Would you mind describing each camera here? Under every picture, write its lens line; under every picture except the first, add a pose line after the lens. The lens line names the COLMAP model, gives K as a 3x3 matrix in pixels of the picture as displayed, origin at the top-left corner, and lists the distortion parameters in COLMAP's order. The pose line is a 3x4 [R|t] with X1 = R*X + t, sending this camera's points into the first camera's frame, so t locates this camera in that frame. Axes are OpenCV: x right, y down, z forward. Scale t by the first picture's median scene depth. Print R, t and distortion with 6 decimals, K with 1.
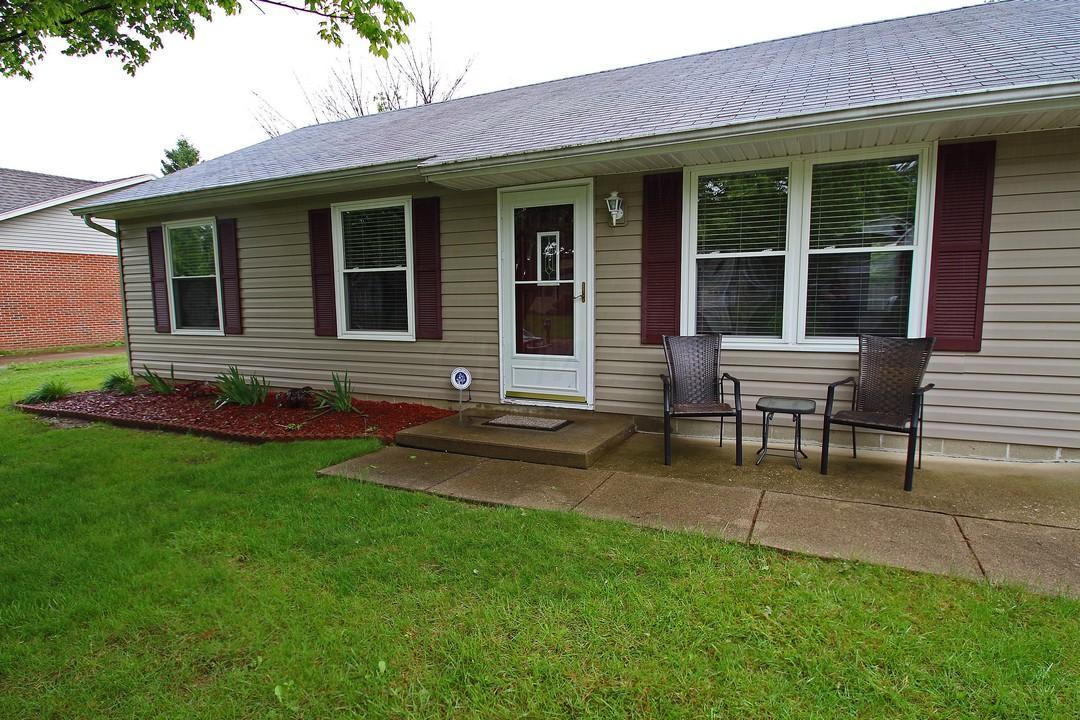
lens RADIAL K [[584.3, 0, 537.2], [0, 584.3, 365.2], [0, 0, 1]] dist [-0.010212, -0.003142]
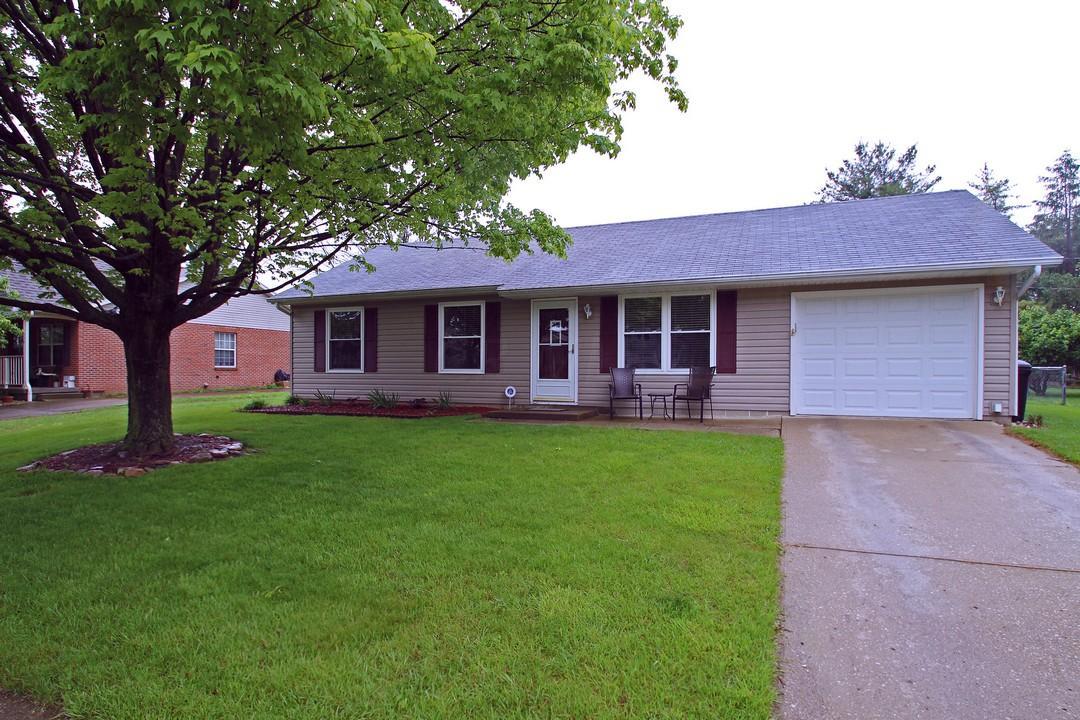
lens RADIAL K [[584.3, 0, 534.8], [0, 584.3, 357.5], [0, 0, 1]] dist [-0.010212, -0.003142]
pose [[0.998246, 0.014657, 0.057364, -0.155343], [-0.006789, 0.990820, -0.135019, 0.165523], [-0.058816, 0.134393, 0.989181, -0.933566]]
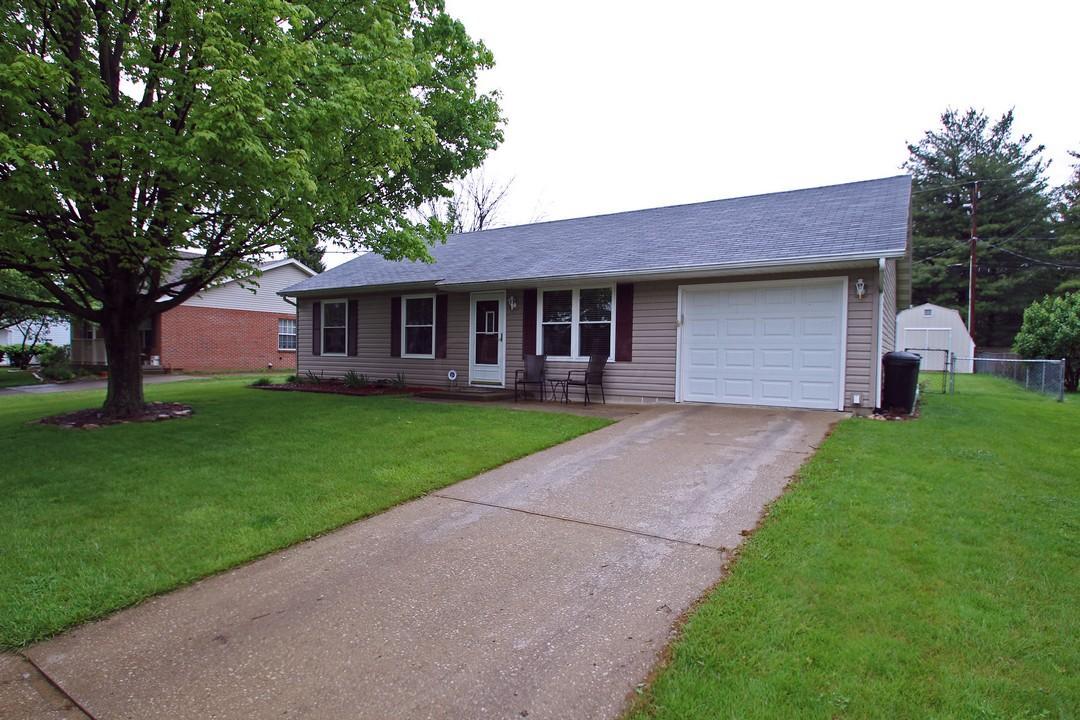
lens RADIAL K [[584.3, 0, 537.3], [0, 584.3, 365.3], [0, 0, 1]] dist [-0.010212, -0.003142]
pose [[0.991689, 0.028631, -0.125434, 0.447591], [-0.040393, 0.994916, -0.092250, 0.169317], [0.122155, 0.096550, 0.987804, -1.108776]]
